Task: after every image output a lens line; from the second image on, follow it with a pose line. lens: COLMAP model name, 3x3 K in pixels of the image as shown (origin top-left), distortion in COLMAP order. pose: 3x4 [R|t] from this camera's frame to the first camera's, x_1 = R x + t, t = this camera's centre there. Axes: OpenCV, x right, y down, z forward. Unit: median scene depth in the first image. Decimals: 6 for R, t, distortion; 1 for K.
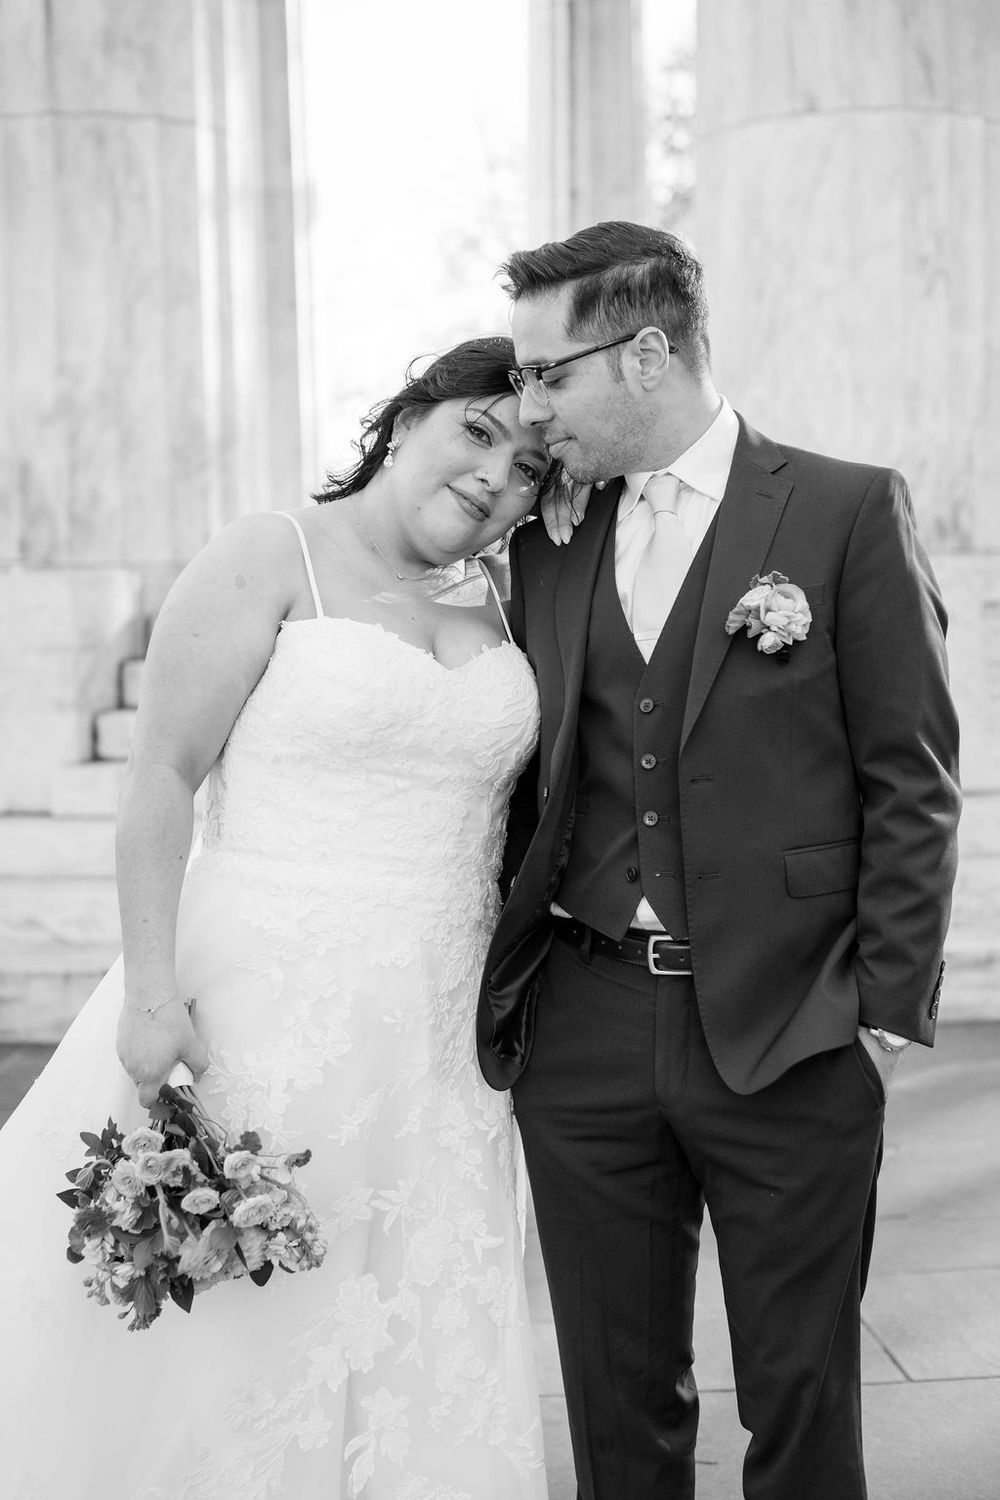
lens RADIAL K [[2167.1, 0, 502.2], [0, 2167.1, 749.1], [0, 0, 1]] dist [-0.055400, 0.000000]
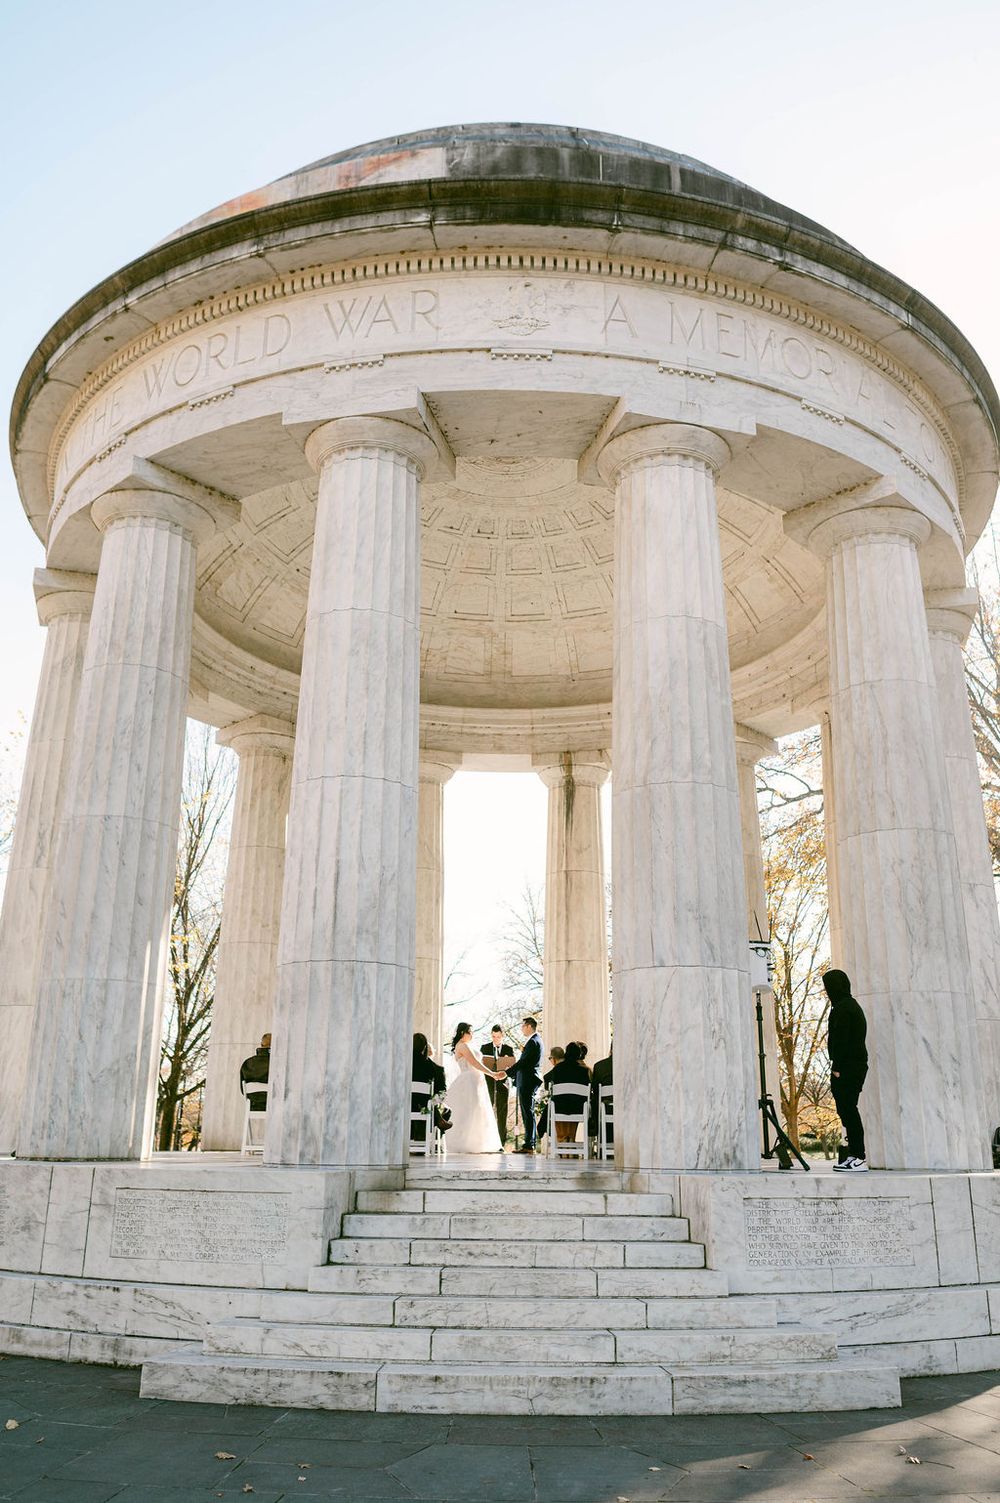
lens RADIAL K [[1200.3, 0, 501.2], [0, 1200.3, 749.3], [0, 0, 1]] dist [0.001242, -0.011655]
pose [[0.999178, 0.019095, -0.035754, 0.014367], [-0.031436, 0.921901, -0.386149, -0.010305], [0.025588, 0.386955, 0.921743, -0.270330]]
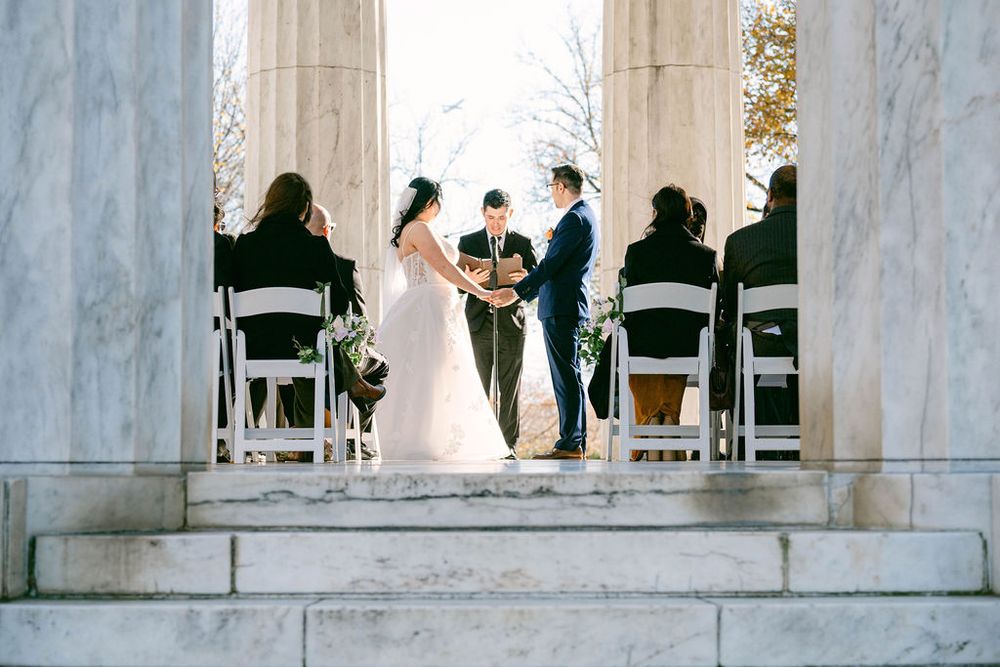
lens RADIAL K [[2084.3, 0, 499.7], [0, 2084.3, 335.3], [0, 0, 1]] dist [-0.070055, 0.000000]
pose [[0.998817, 0.010838, -0.047403, 0.022403], [-0.017778, 0.988749, -0.148525, -0.028066], [0.045260, 0.149192, 0.987772, 0.323147]]
